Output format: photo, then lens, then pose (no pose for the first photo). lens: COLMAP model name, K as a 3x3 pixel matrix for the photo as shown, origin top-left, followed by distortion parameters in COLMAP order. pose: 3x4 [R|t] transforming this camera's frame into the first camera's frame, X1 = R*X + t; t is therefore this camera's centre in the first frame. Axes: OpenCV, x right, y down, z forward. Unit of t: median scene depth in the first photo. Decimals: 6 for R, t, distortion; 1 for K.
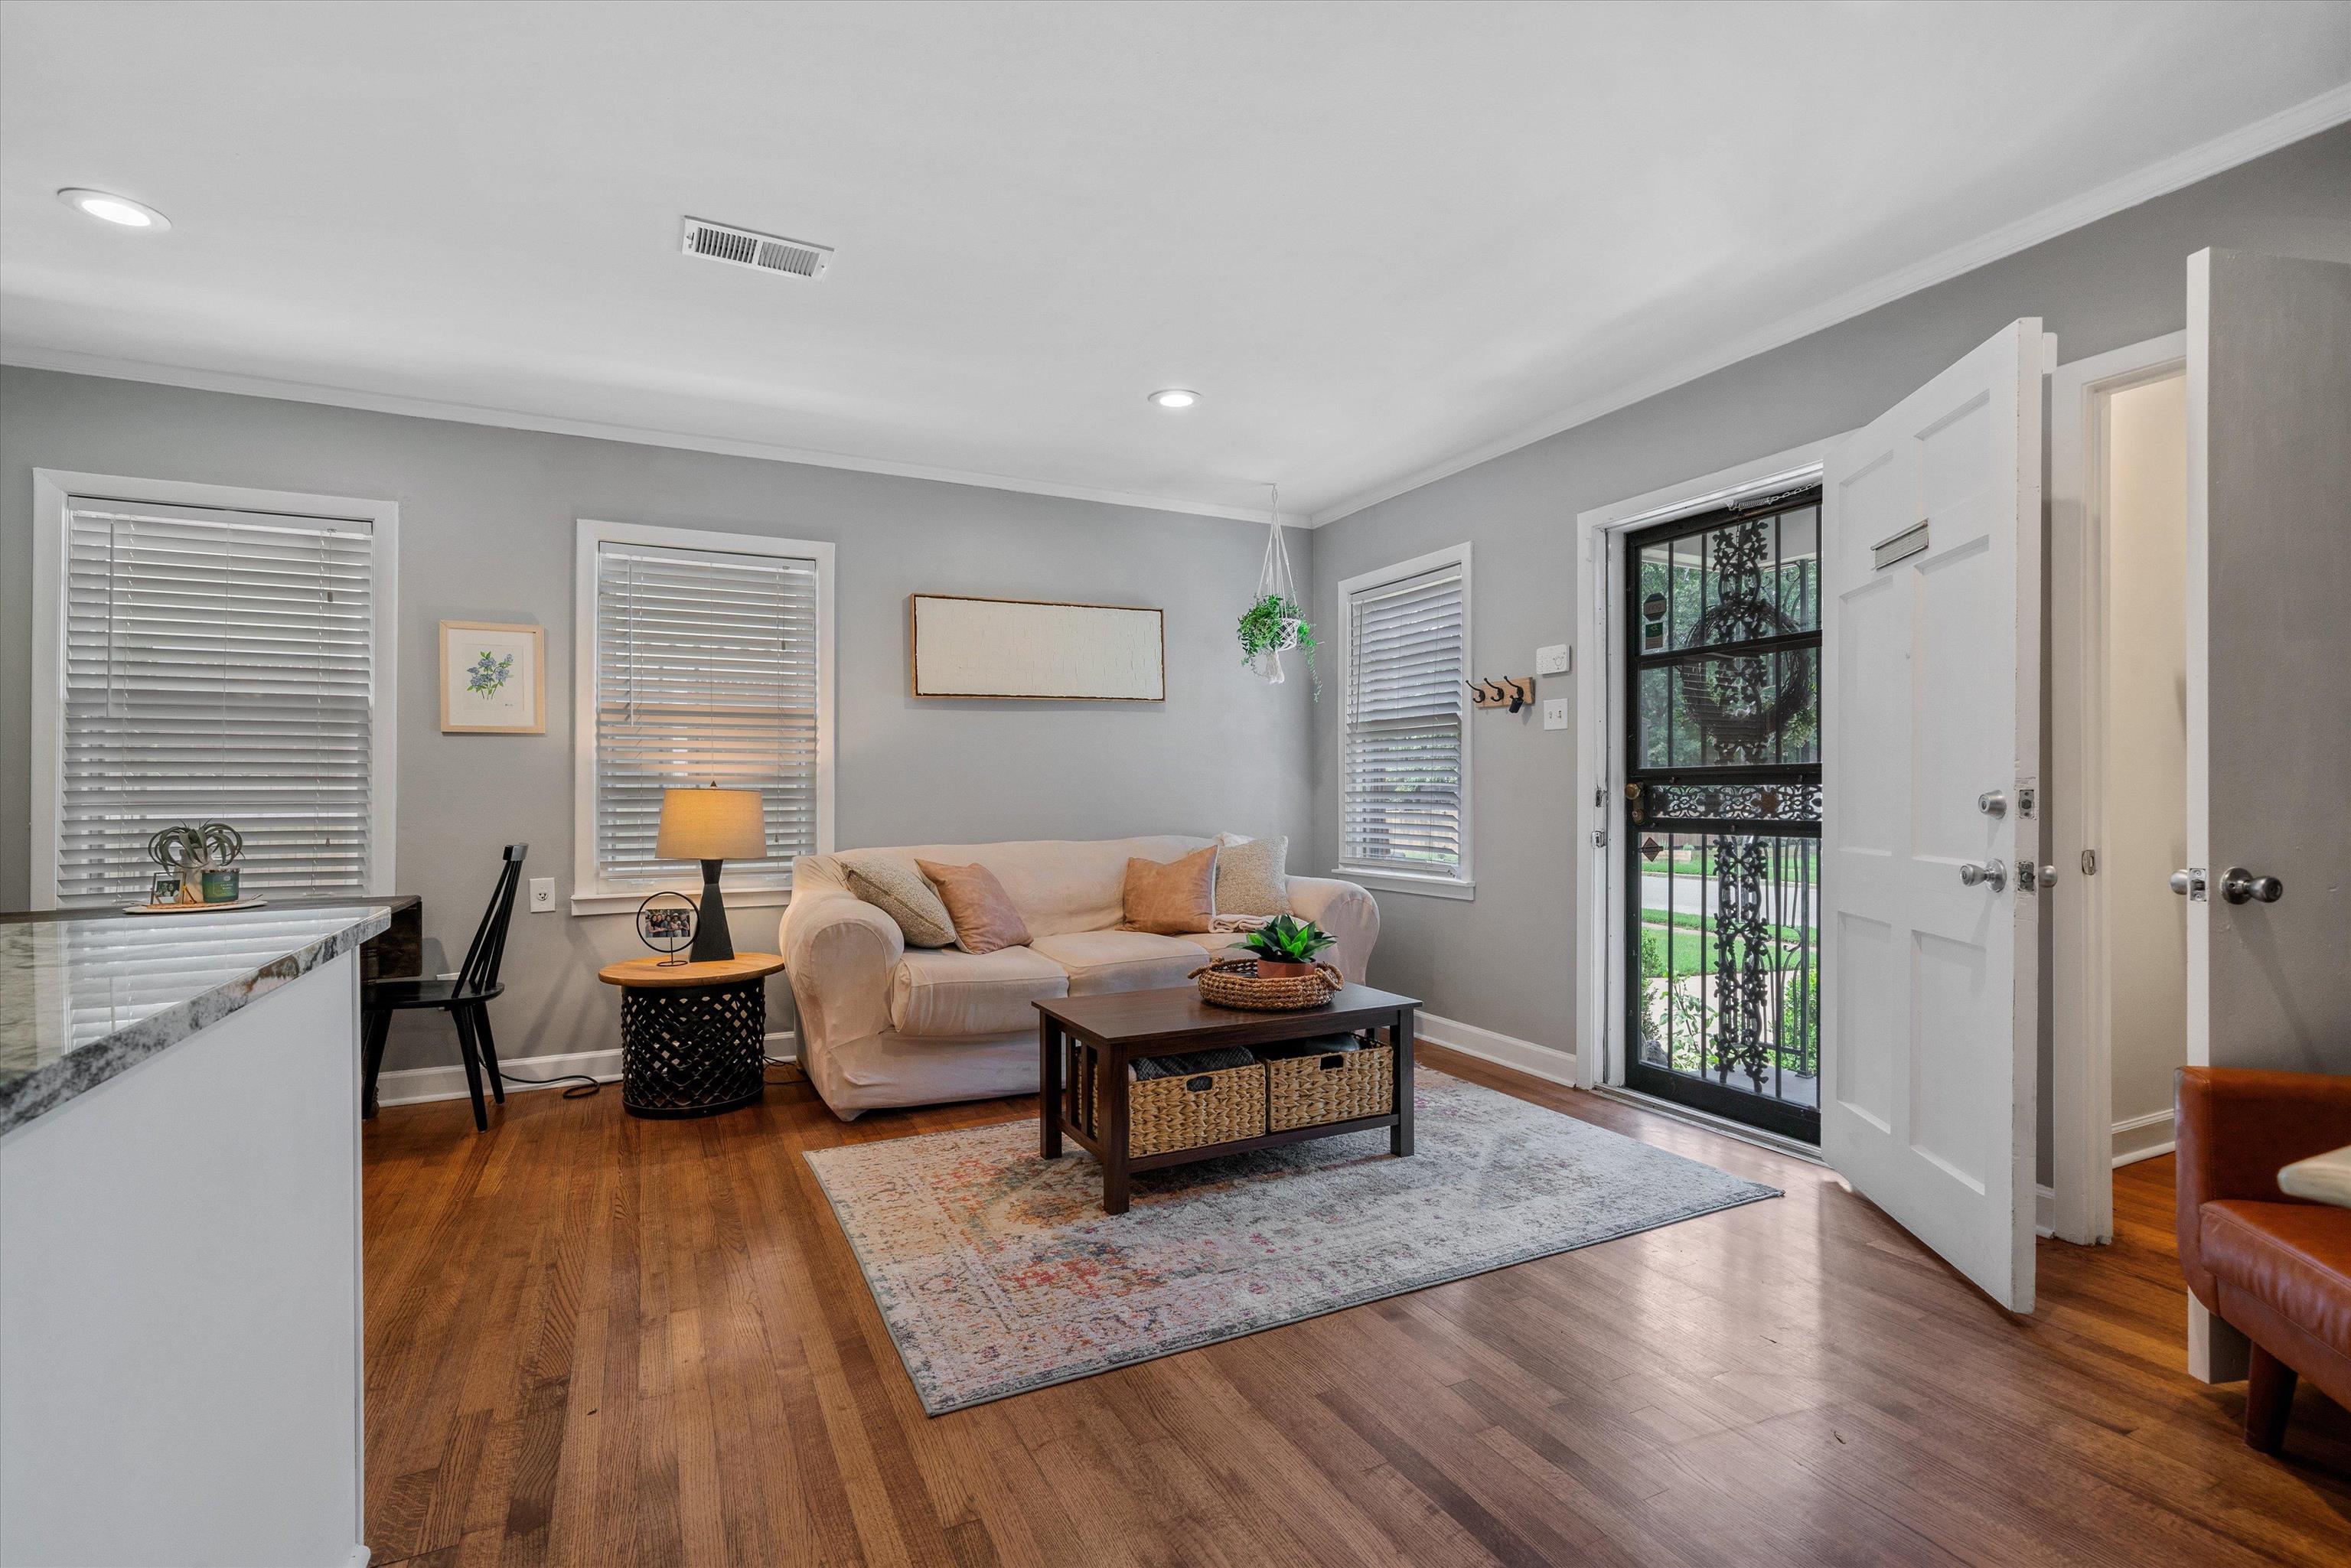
lens RADIAL K [[1071.4, 0, 1181.2], [0, 1071.4, 795.2], [0, 0, 1]] dist [0.002801, -0.000085]
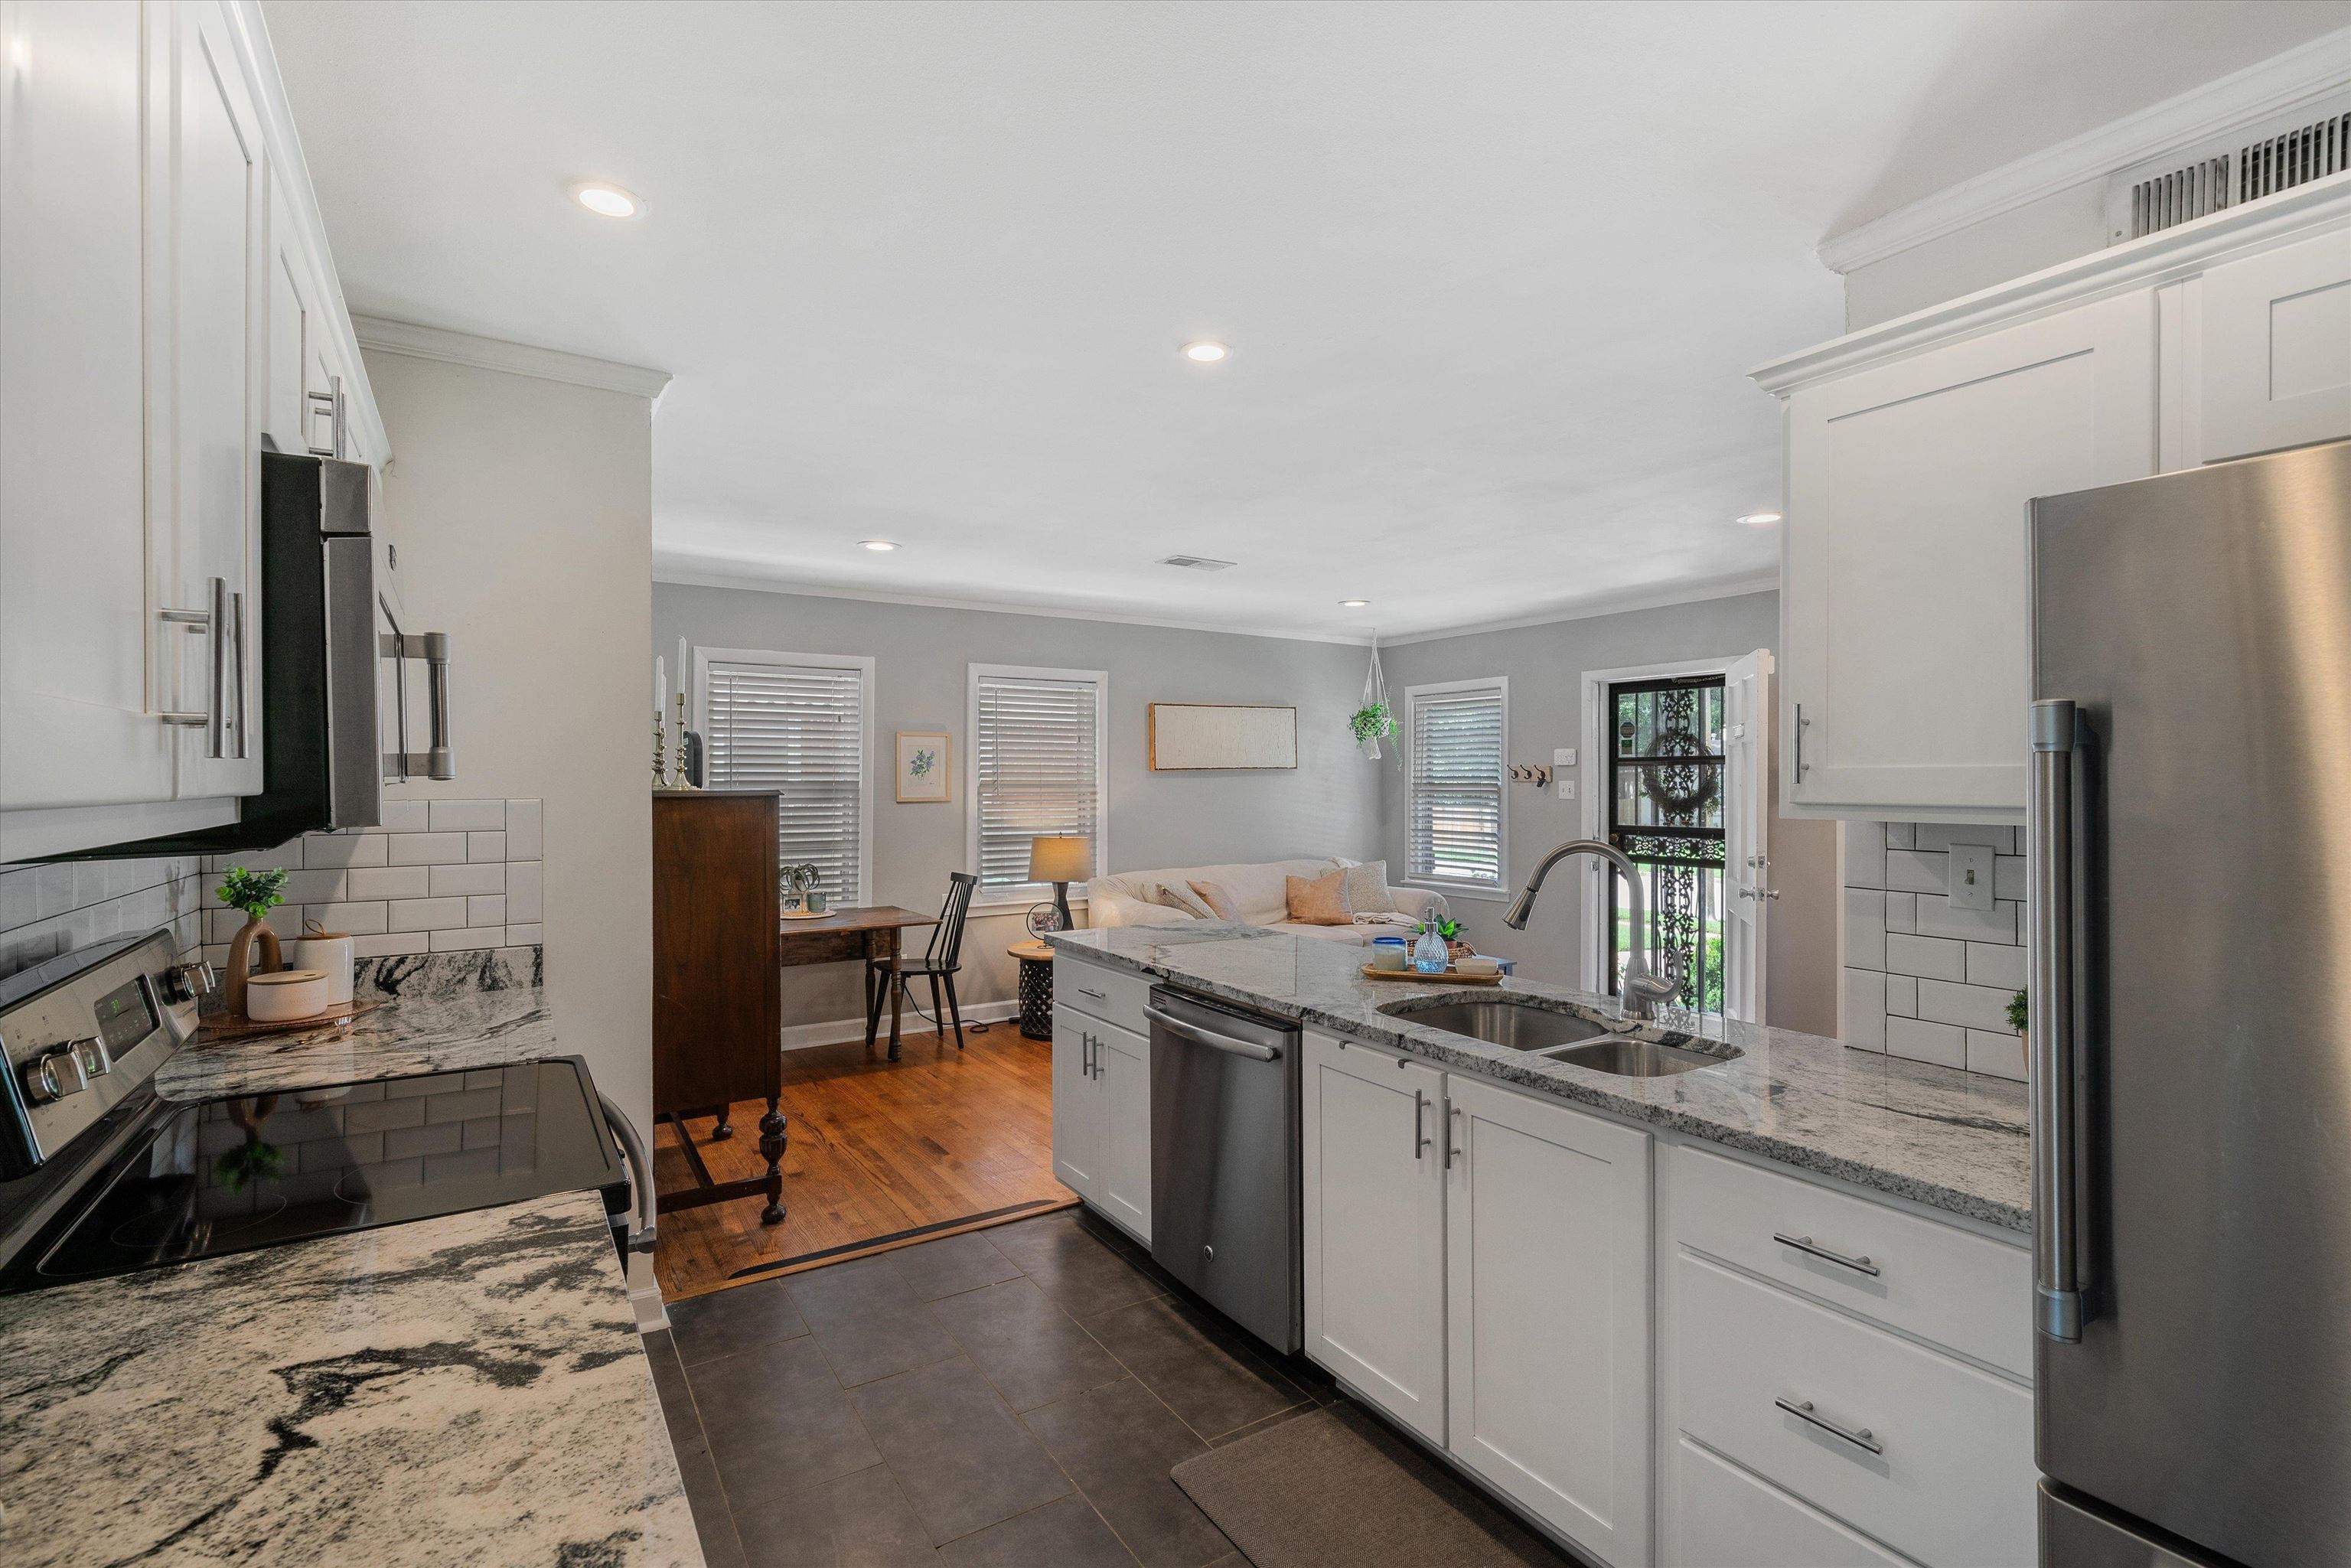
lens RADIAL K [[1071.4, 0, 1173.3], [0, 1071.4, 776.4], [0, 0, 1]] dist [0.002801, -0.000085]
pose [[0.994626, 0.004845, 0.103419, -0.447568], [-0.004147, 0.999967, -0.006960, -0.086841], [-0.103449, 0.006494, 0.994614, -0.612686]]
